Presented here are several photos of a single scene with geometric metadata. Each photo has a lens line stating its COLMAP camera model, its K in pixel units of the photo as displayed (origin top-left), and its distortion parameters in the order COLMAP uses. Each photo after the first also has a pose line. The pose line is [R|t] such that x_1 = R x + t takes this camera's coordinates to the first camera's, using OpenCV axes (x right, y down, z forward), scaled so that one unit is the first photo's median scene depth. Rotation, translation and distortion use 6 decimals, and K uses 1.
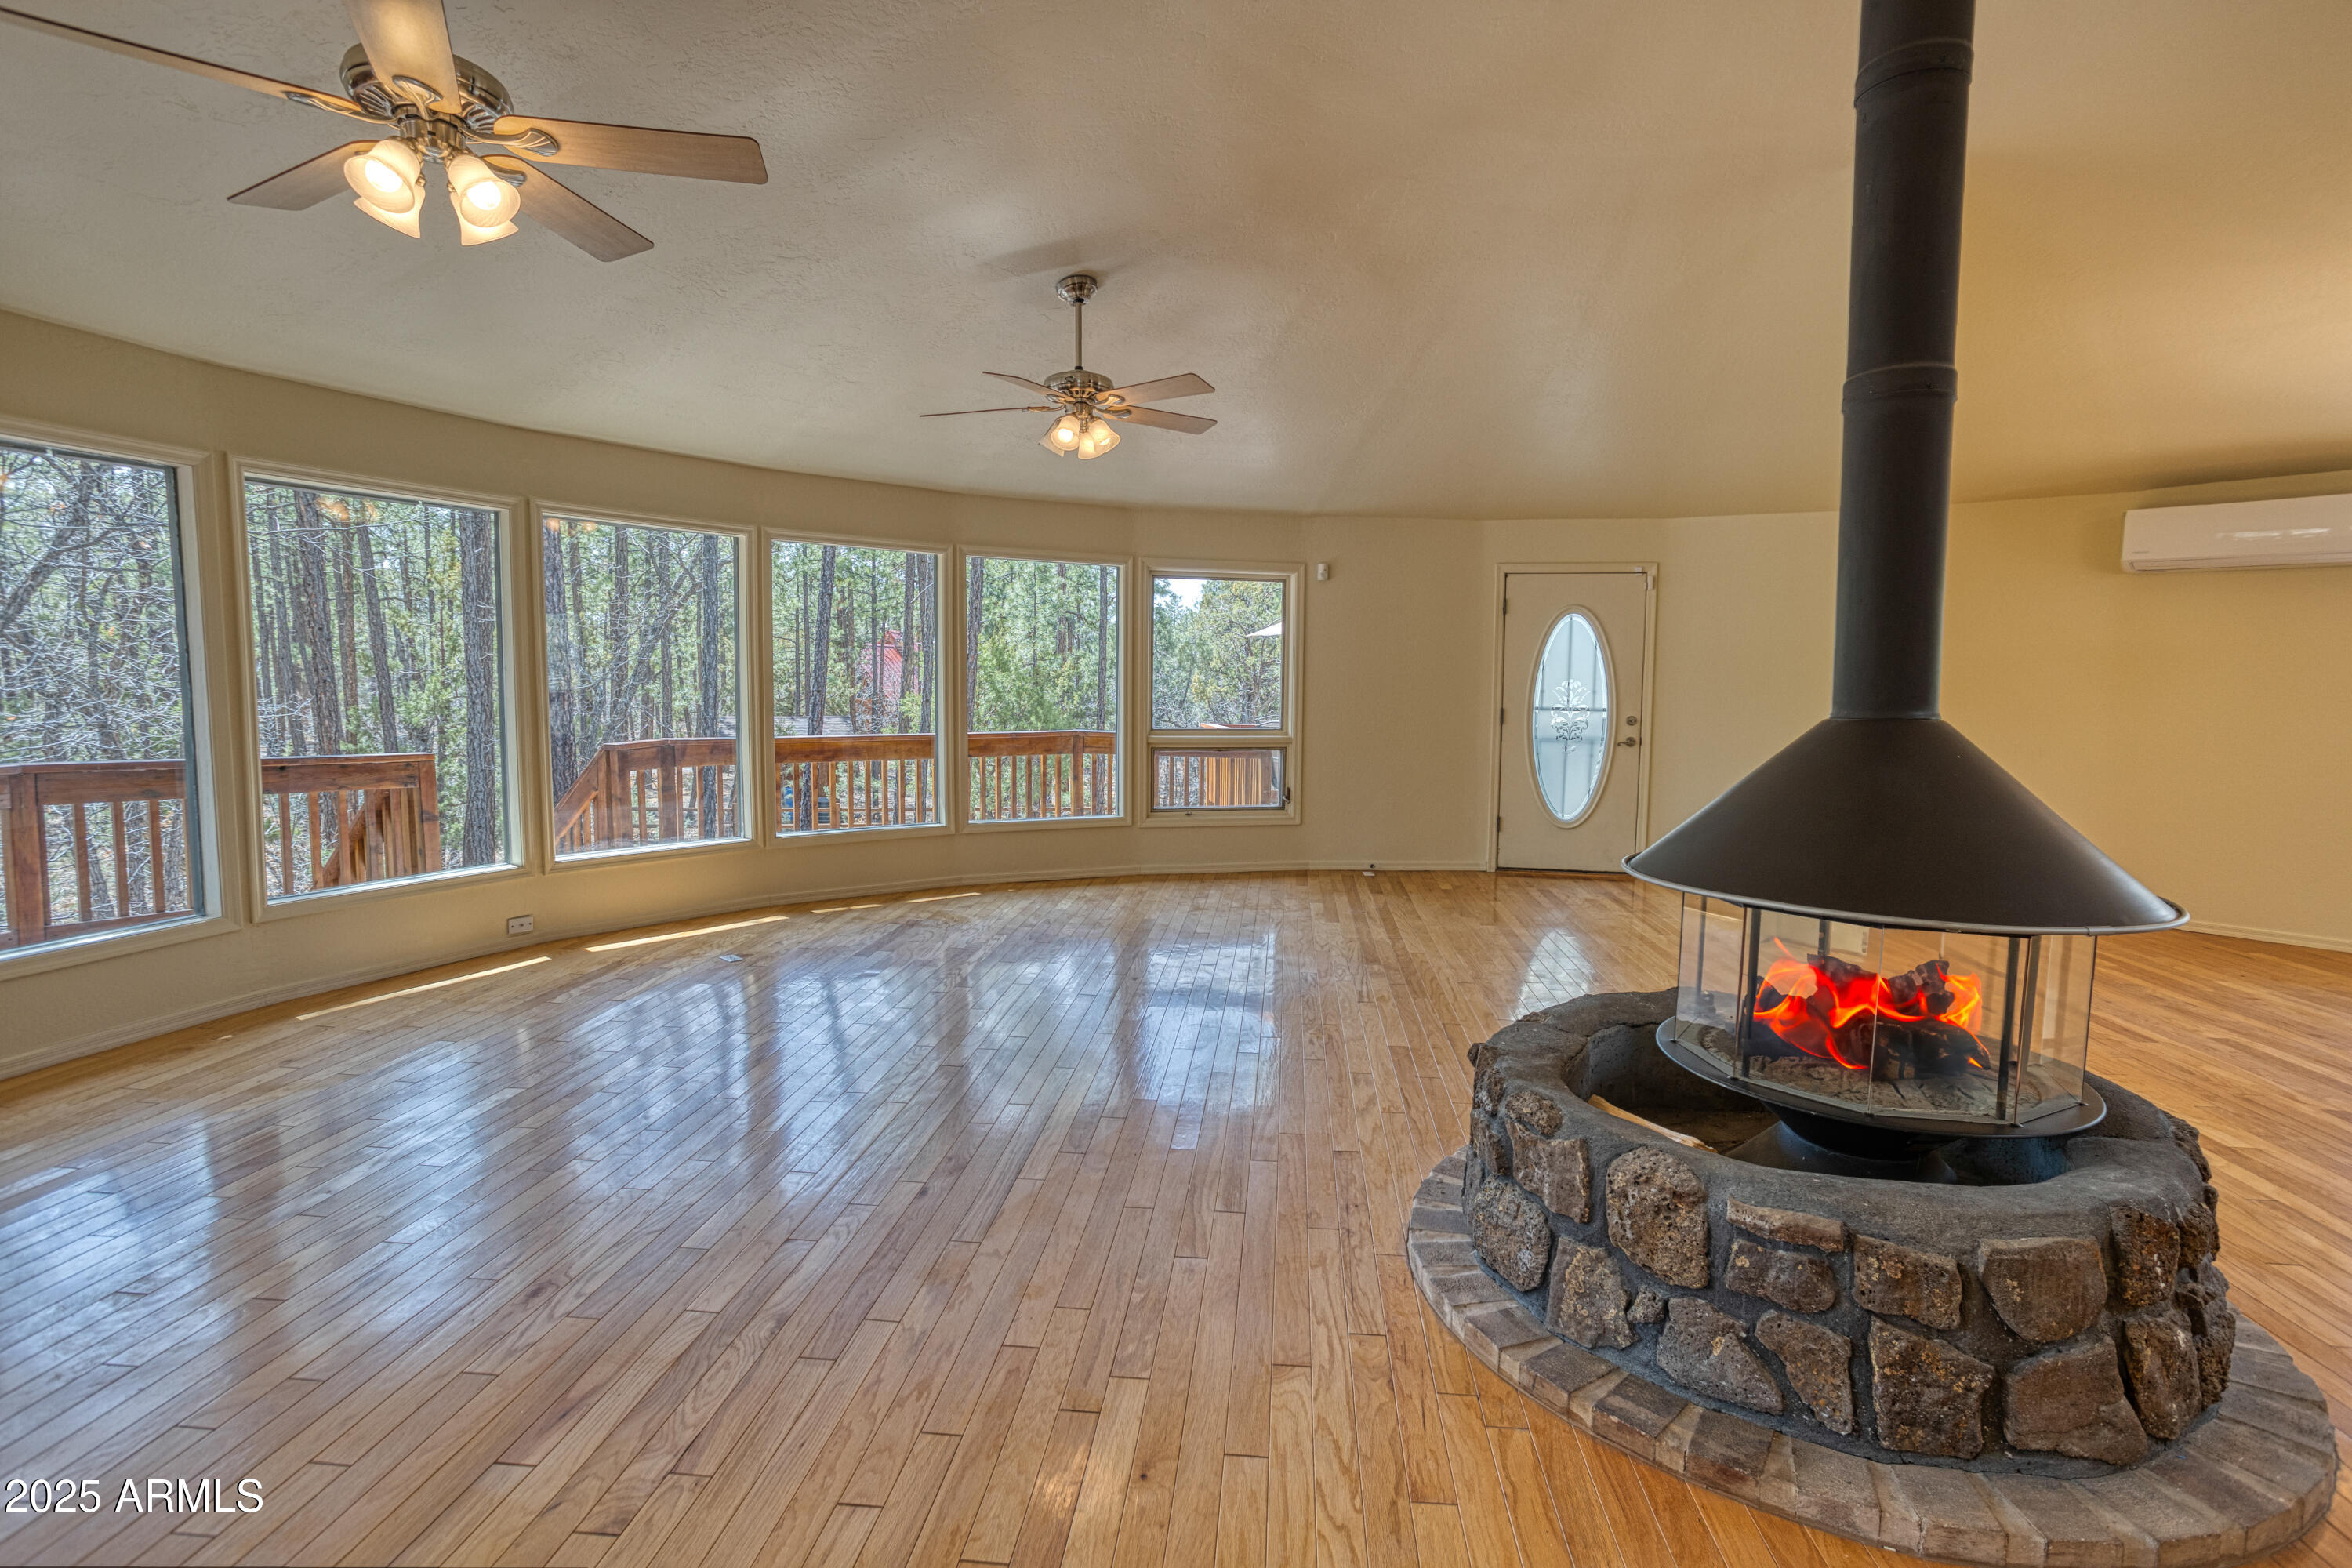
lens RADIAL K [[1159.4, 0, 1166.3], [0, 1159.4, 774.7], [0, 0, 1]] dist [-0.003704, 0.007788]
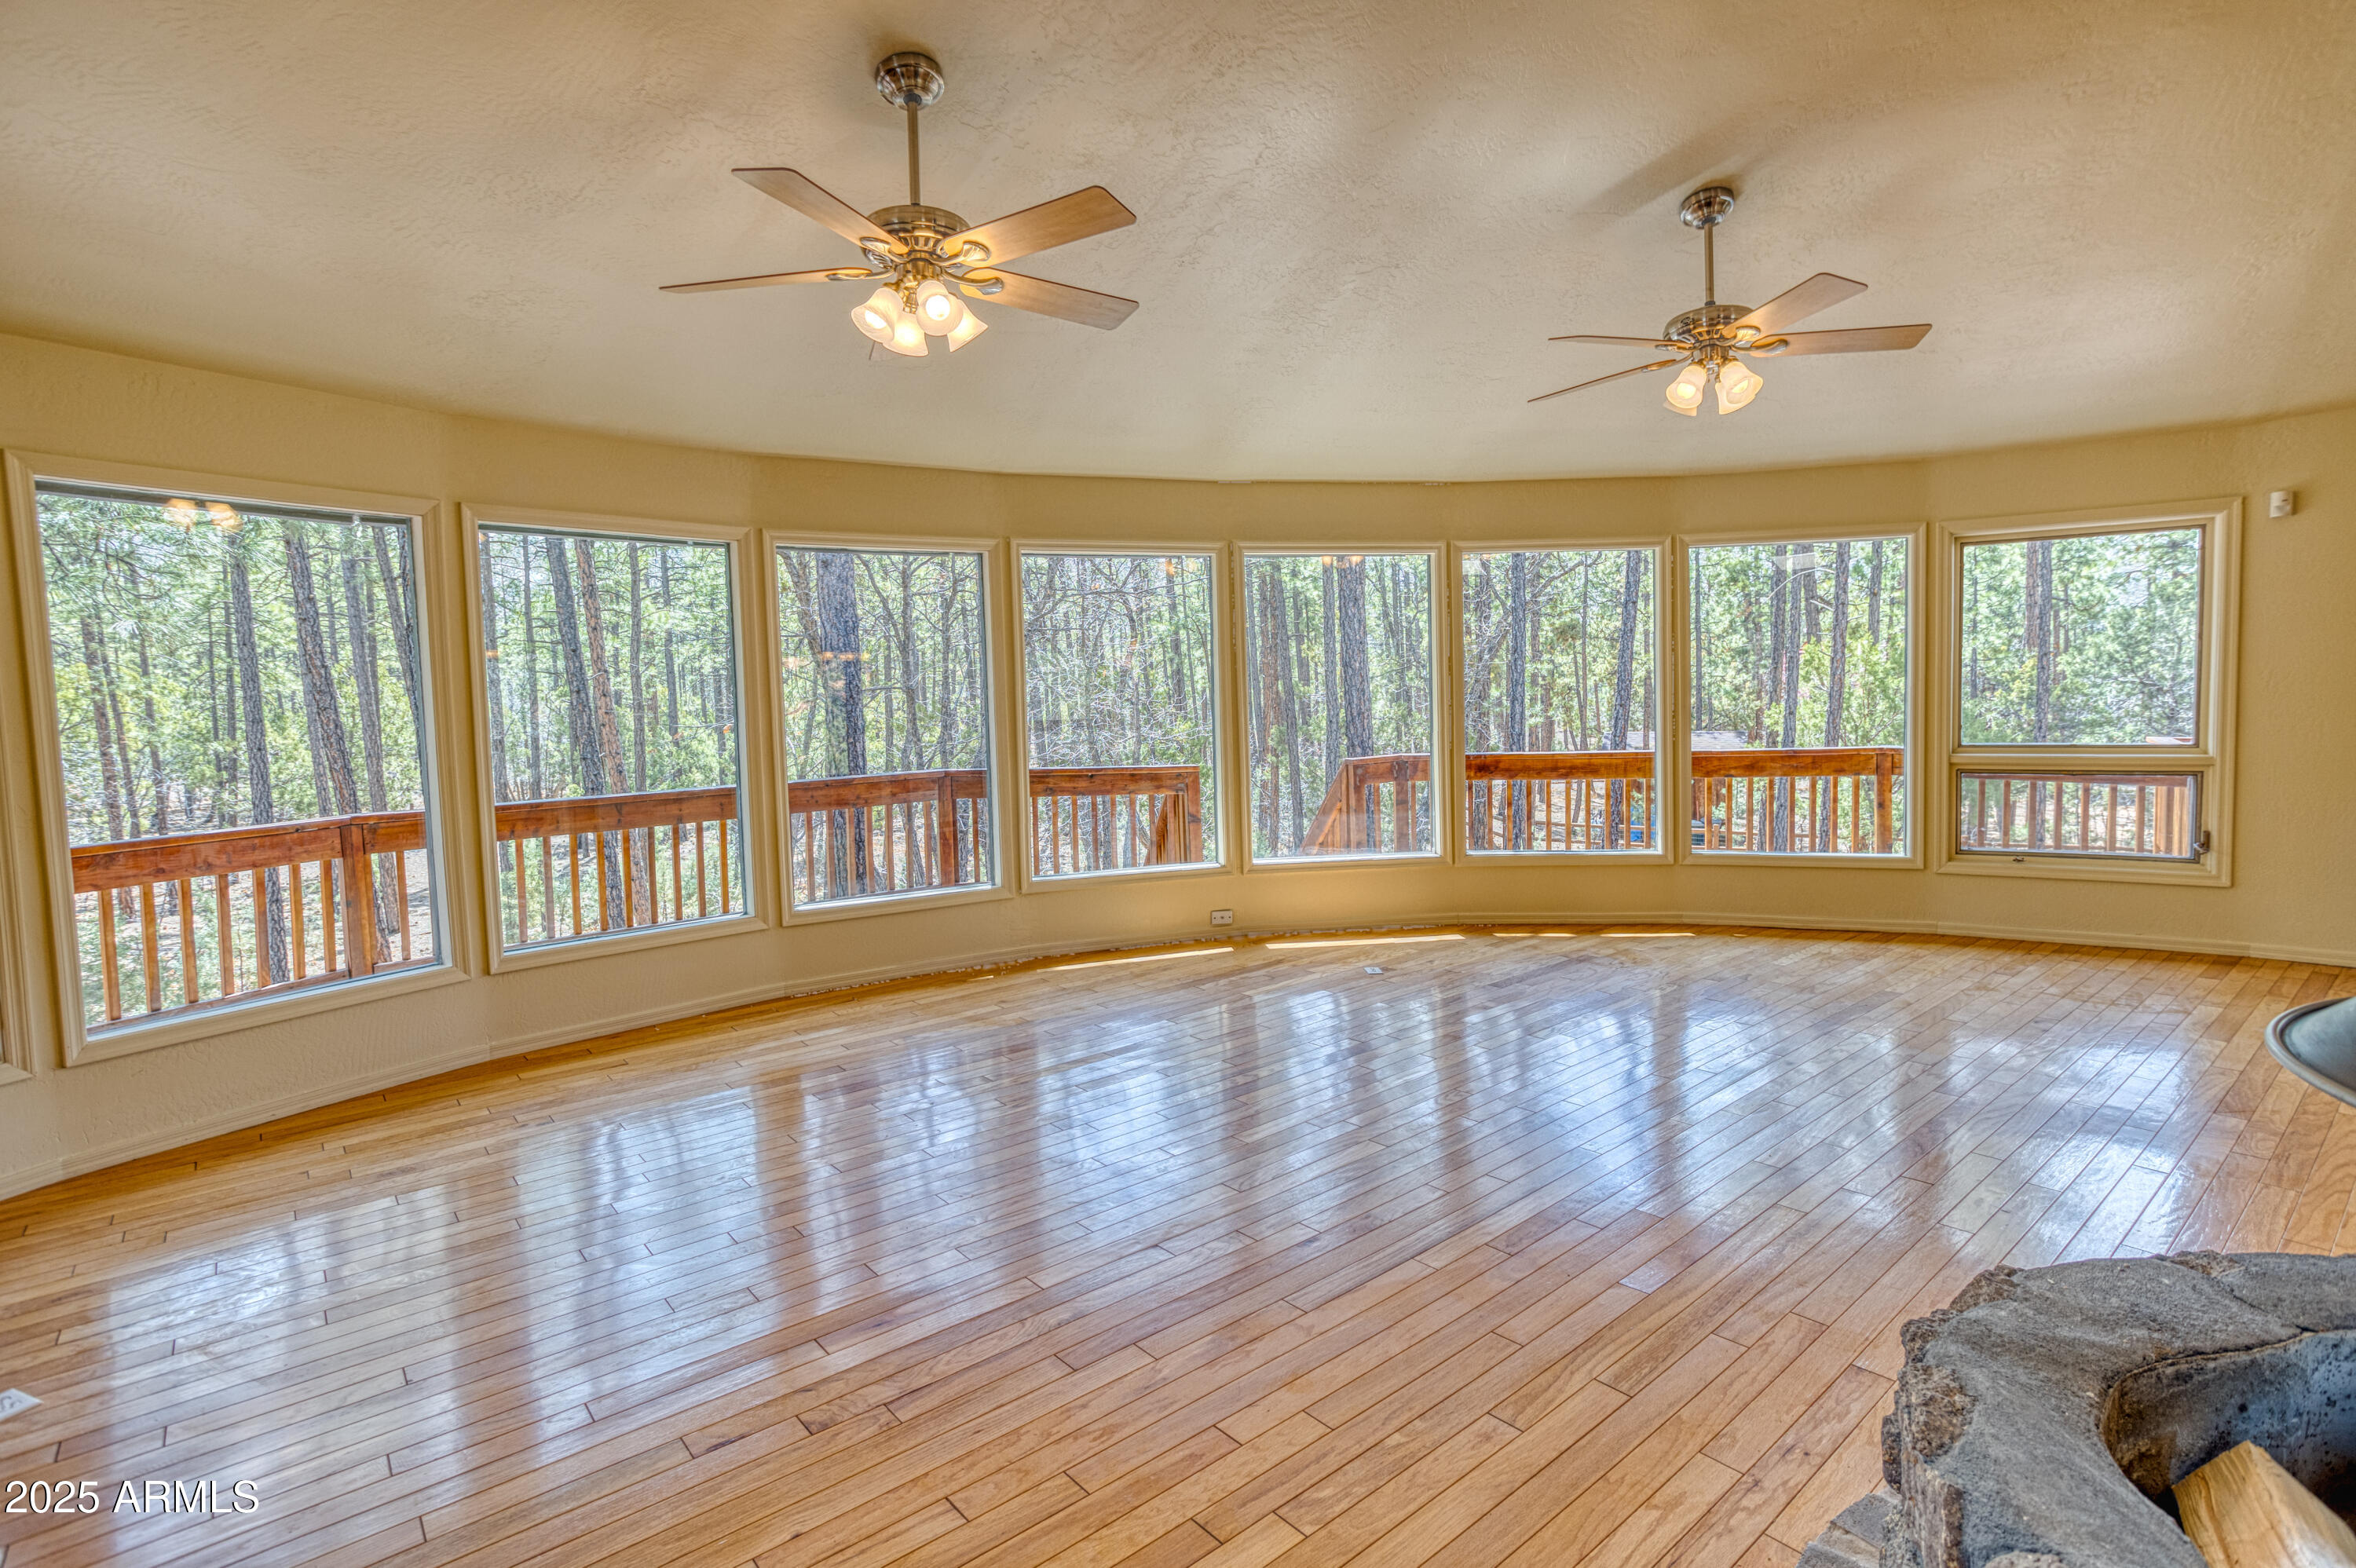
lens RADIAL K [[1161.2, 0, 1179.5], [0, 1161.2, 788.3], [0, 0, 1]] dist [-0.003704, 0.007788]
pose [[0.720452, 0.026141, -0.693012, 0.177595], [-0.025339, 0.999614, 0.011363, -0.008000], [0.693042, 0.009374, 0.720837, 0.121651]]
